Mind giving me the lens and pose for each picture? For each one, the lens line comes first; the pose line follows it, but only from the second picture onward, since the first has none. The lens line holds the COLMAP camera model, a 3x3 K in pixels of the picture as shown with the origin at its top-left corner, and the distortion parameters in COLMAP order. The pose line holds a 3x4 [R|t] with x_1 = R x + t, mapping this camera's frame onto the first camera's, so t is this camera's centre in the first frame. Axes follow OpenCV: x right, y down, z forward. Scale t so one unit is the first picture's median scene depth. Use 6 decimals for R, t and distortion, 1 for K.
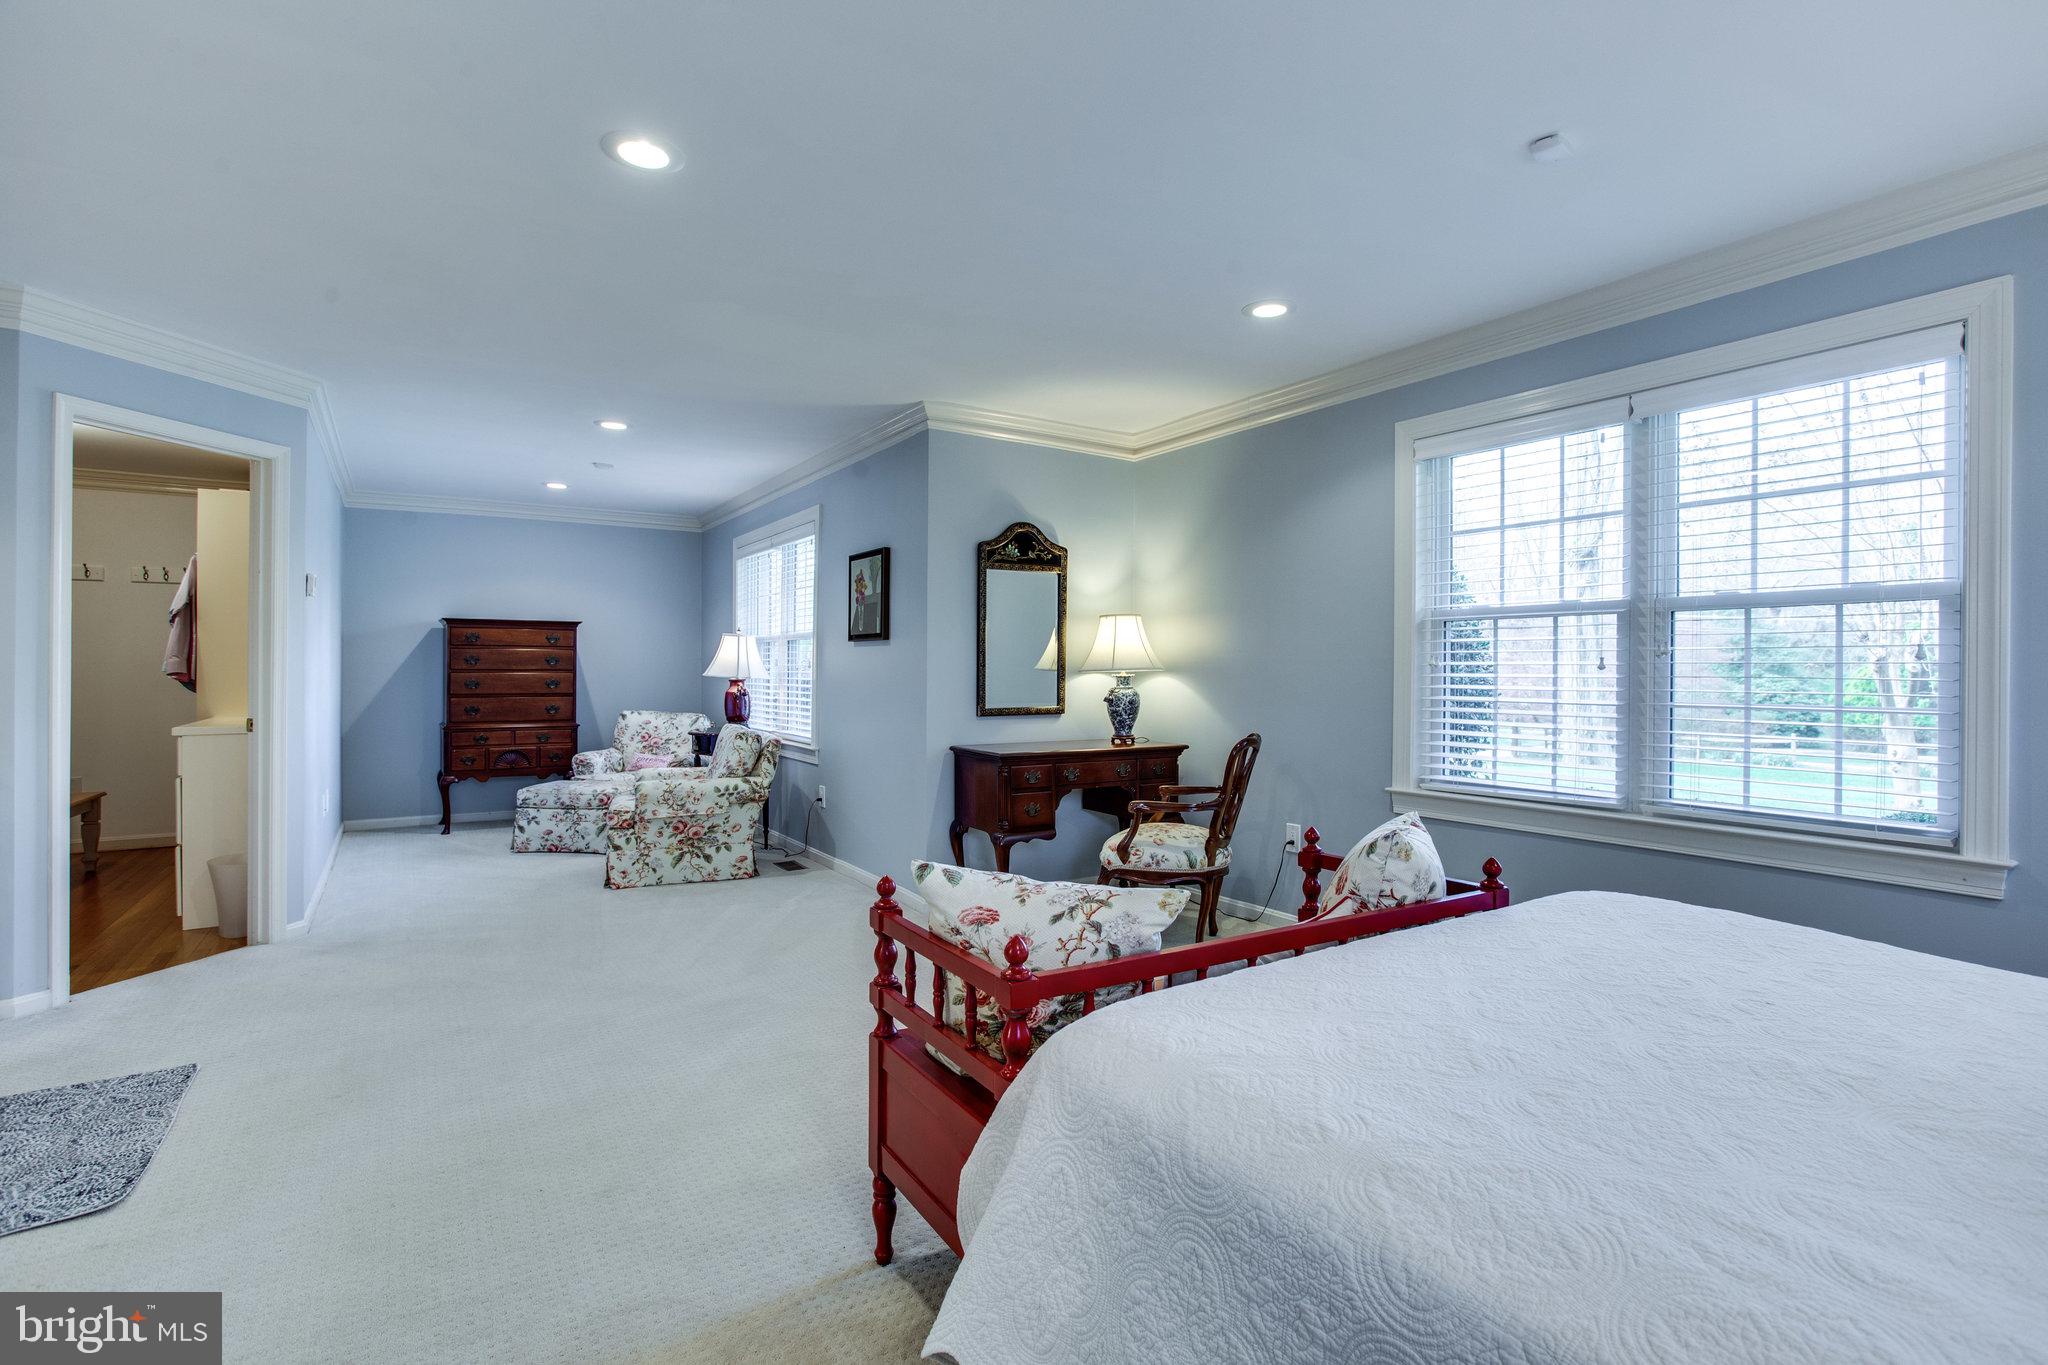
lens RADIAL K [[1007.6, 0, 1024.0], [0, 1007.6, 682.5], [0, 0, 1]] dist [-0.033894, 0.022163]
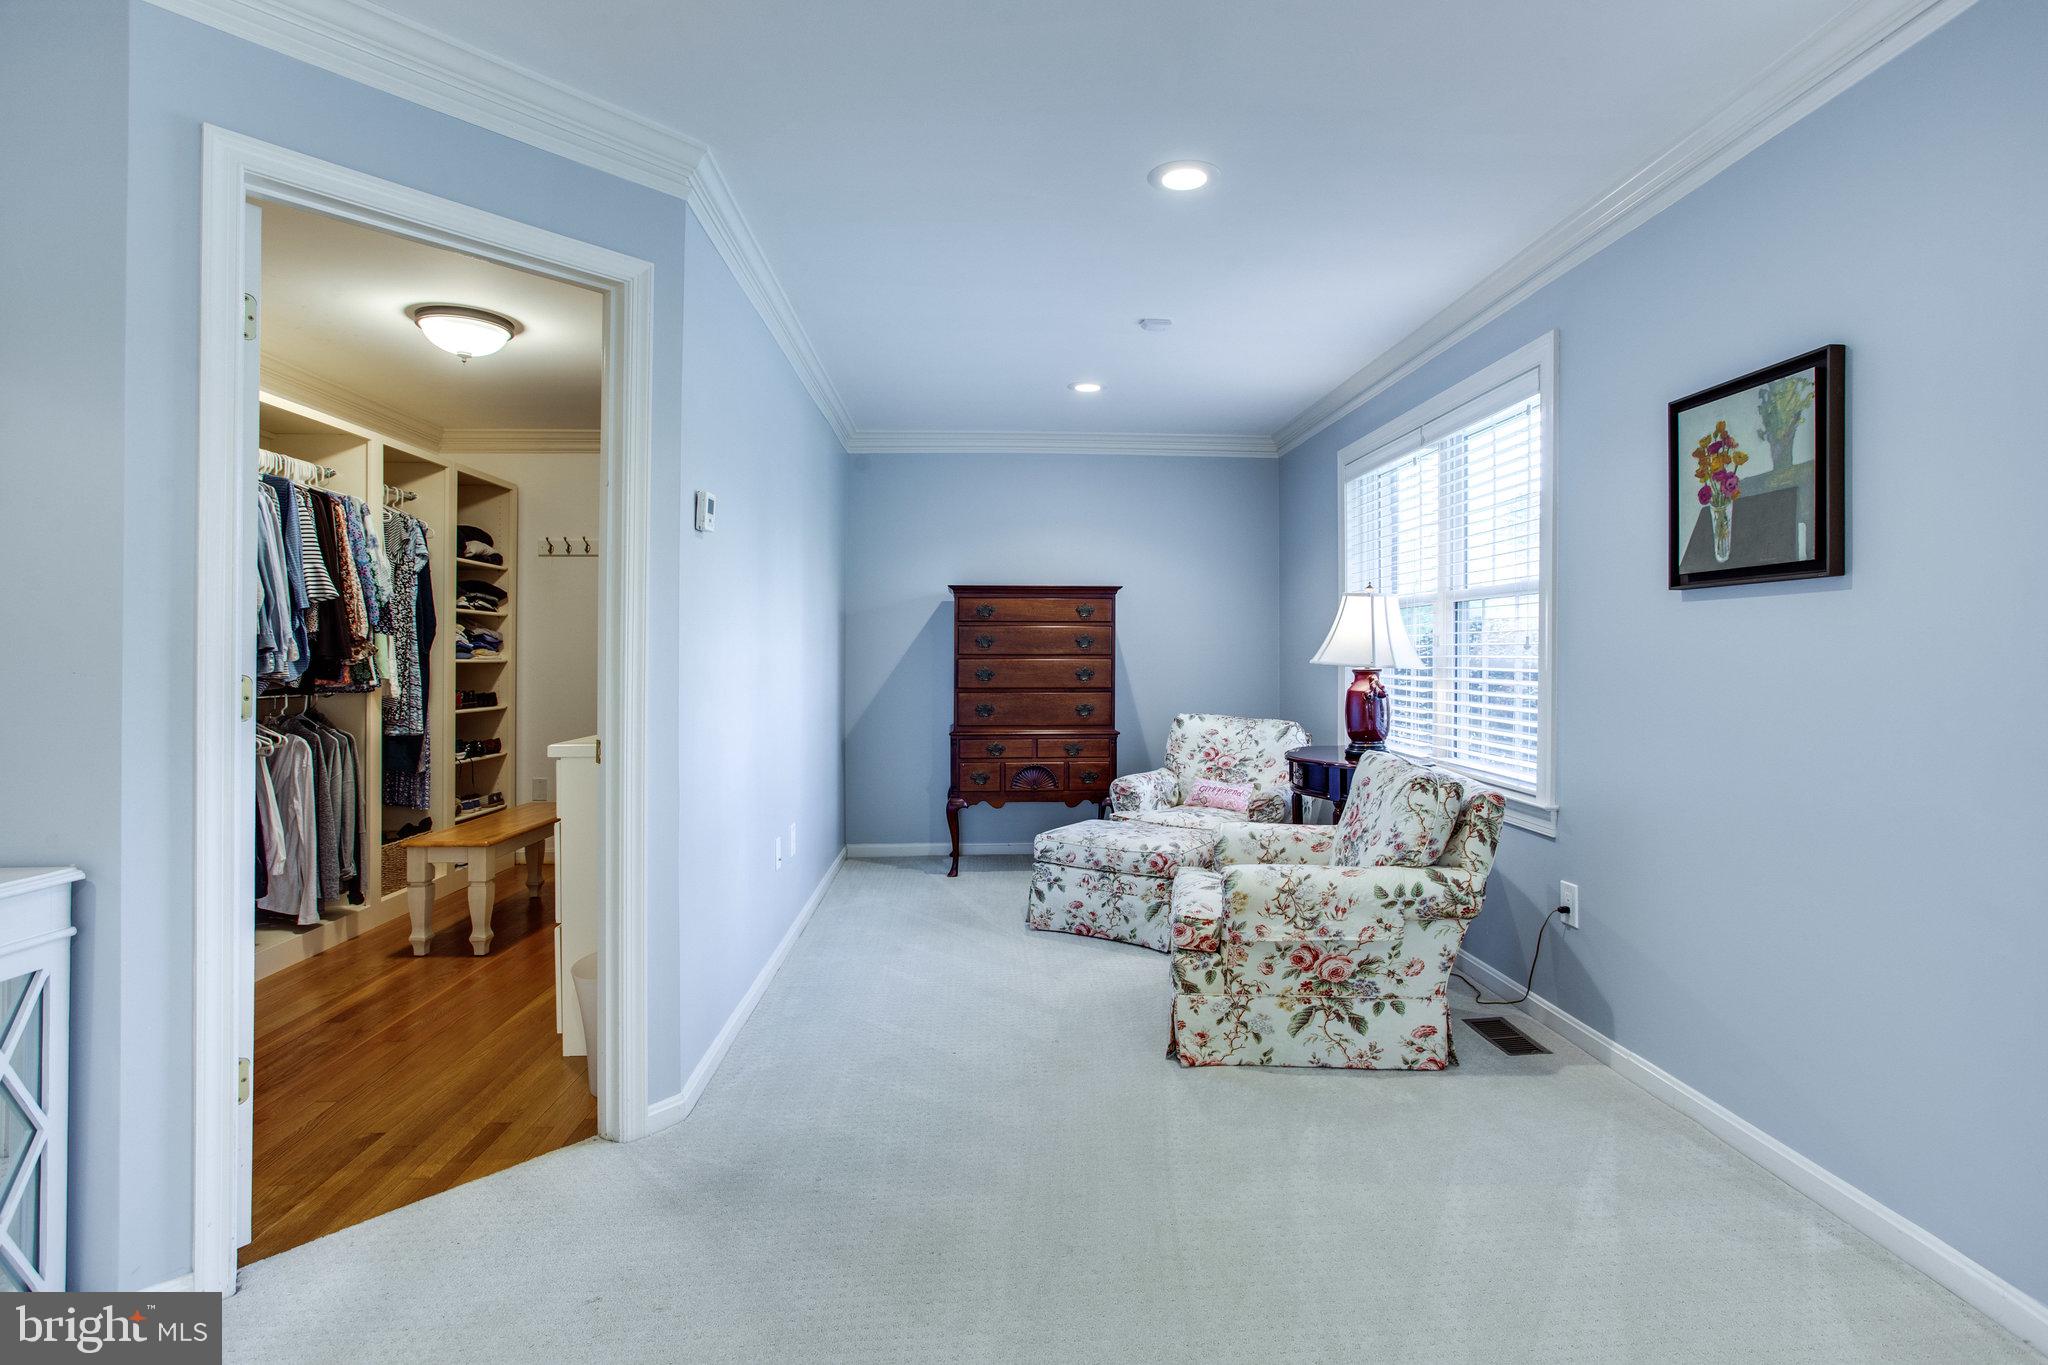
lens RADIAL K [[1005.1, 0, 1039.6], [0, 1005.1, 675.6], [0, 0, 1]] dist [-0.064379, 0.024464]
pose [[0.882580, 0.004565, -0.470140, -0.195727], [-0.000638, 0.999964, 0.008513, -0.004634], [0.470162, -0.007213, 0.882551, 0.424711]]
